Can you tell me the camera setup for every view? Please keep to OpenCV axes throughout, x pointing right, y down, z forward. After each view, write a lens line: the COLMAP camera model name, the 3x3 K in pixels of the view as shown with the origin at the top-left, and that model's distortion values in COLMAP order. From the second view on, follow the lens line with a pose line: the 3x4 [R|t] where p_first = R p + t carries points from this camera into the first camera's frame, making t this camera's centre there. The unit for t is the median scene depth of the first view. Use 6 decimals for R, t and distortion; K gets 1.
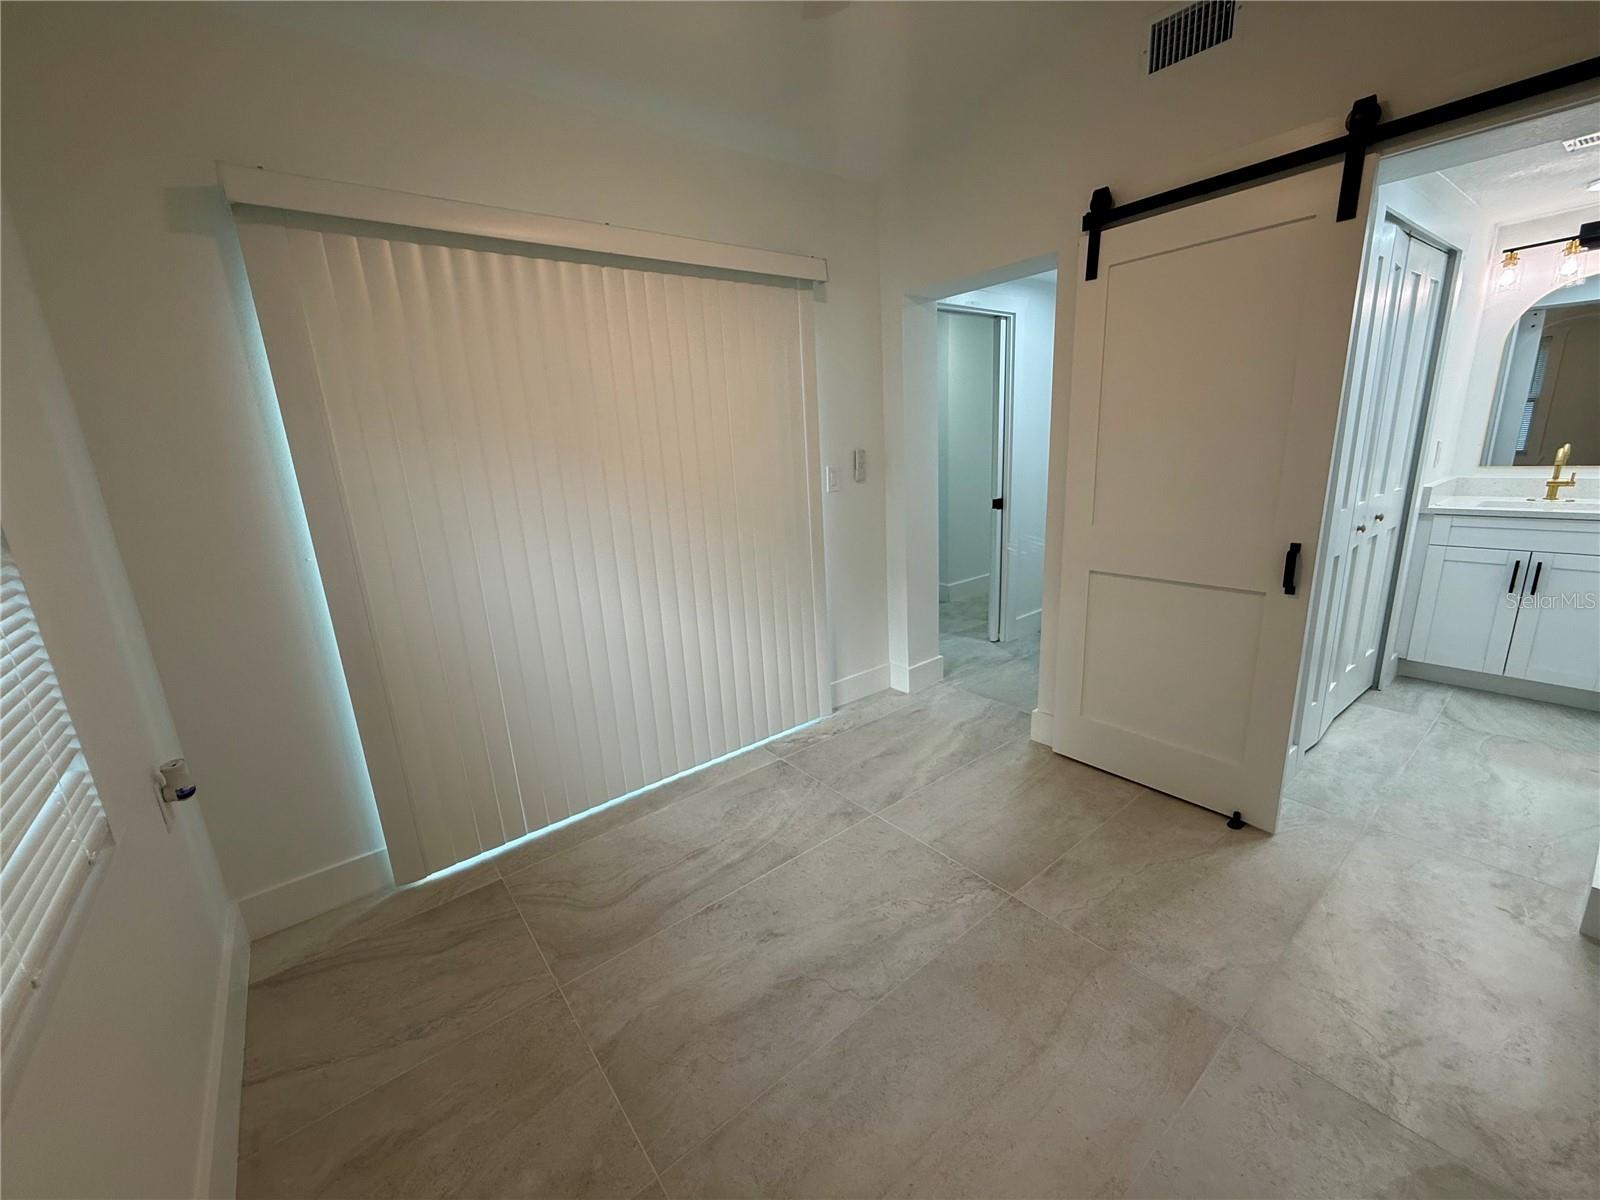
lens RADIAL K [[638.0, 0, 796.6], [0, 638.0, 599.2], [0, 0, 1]] dist [0.000572, 0.000288]
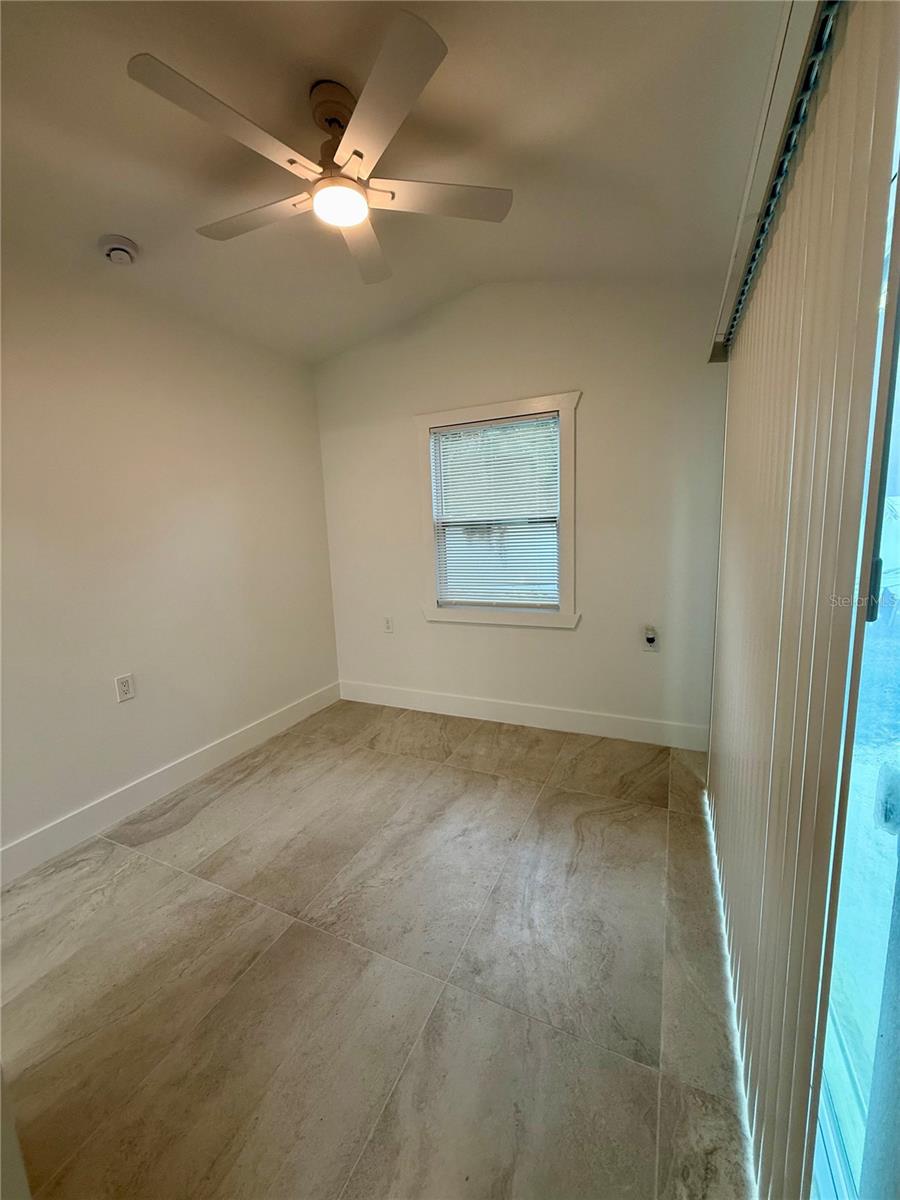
lens RADIAL K [[478.5, 0, 448.2], [0, 478.5, 597.5], [0, 0, 1]] dist [0.000572, 0.000288]
pose [[-0.891920, 0.157953, -0.423709, 0.376253], [-0.021132, 0.921426, 0.387980, -0.429963], [0.451699, 0.355001, -0.818500, 1.668574]]
